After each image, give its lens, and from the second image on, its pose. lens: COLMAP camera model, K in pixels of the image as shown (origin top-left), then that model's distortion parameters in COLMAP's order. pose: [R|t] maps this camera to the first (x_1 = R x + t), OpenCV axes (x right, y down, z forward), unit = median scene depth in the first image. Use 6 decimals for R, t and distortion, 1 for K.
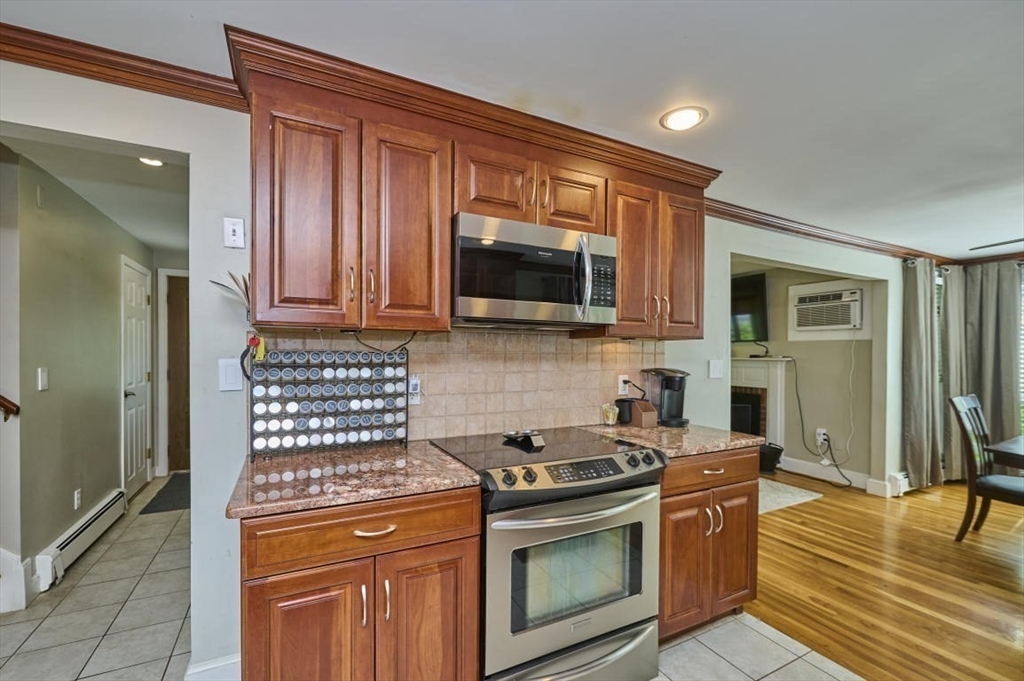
lens RADIAL K [[440.0, 0, 508.4], [0, 440.0, 355.3], [0, 0, 1]] dist [-0.006659, 0.000223]
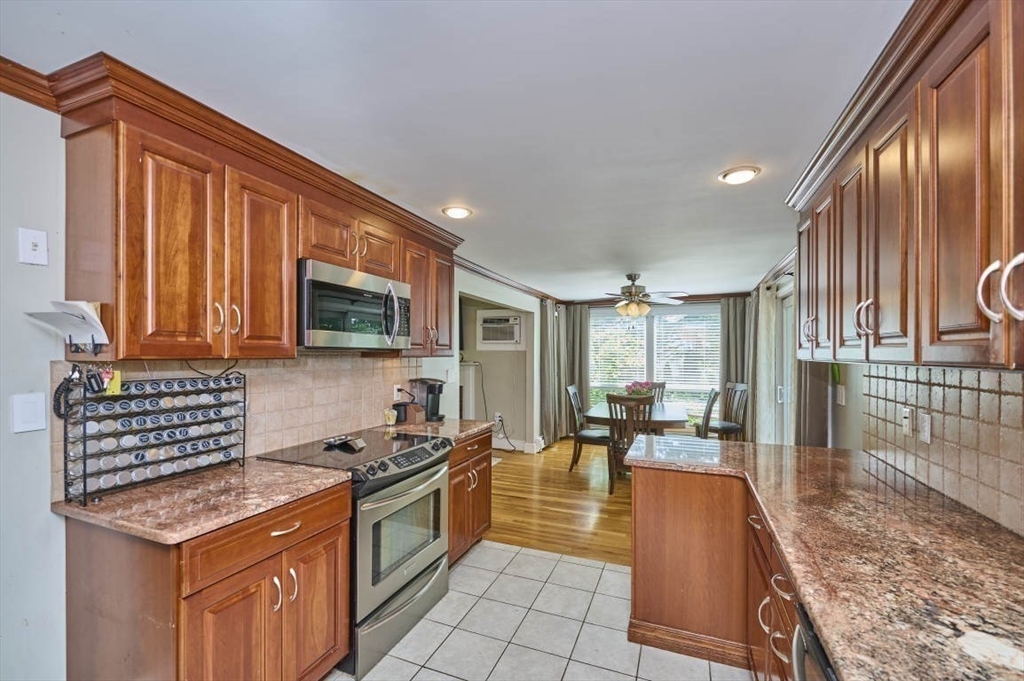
lens RADIAL K [[440.0, 0, 512.0], [0, 440.0, 351.0], [0, 0, 1]] dist [-0.006659, 0.000223]
pose [[0.752474, 0.000133, 0.658622, -0.423056], [0.003428, 0.999986, -0.004118, -0.060319], [-0.658613, 0.005356, 0.752463, -0.226412]]
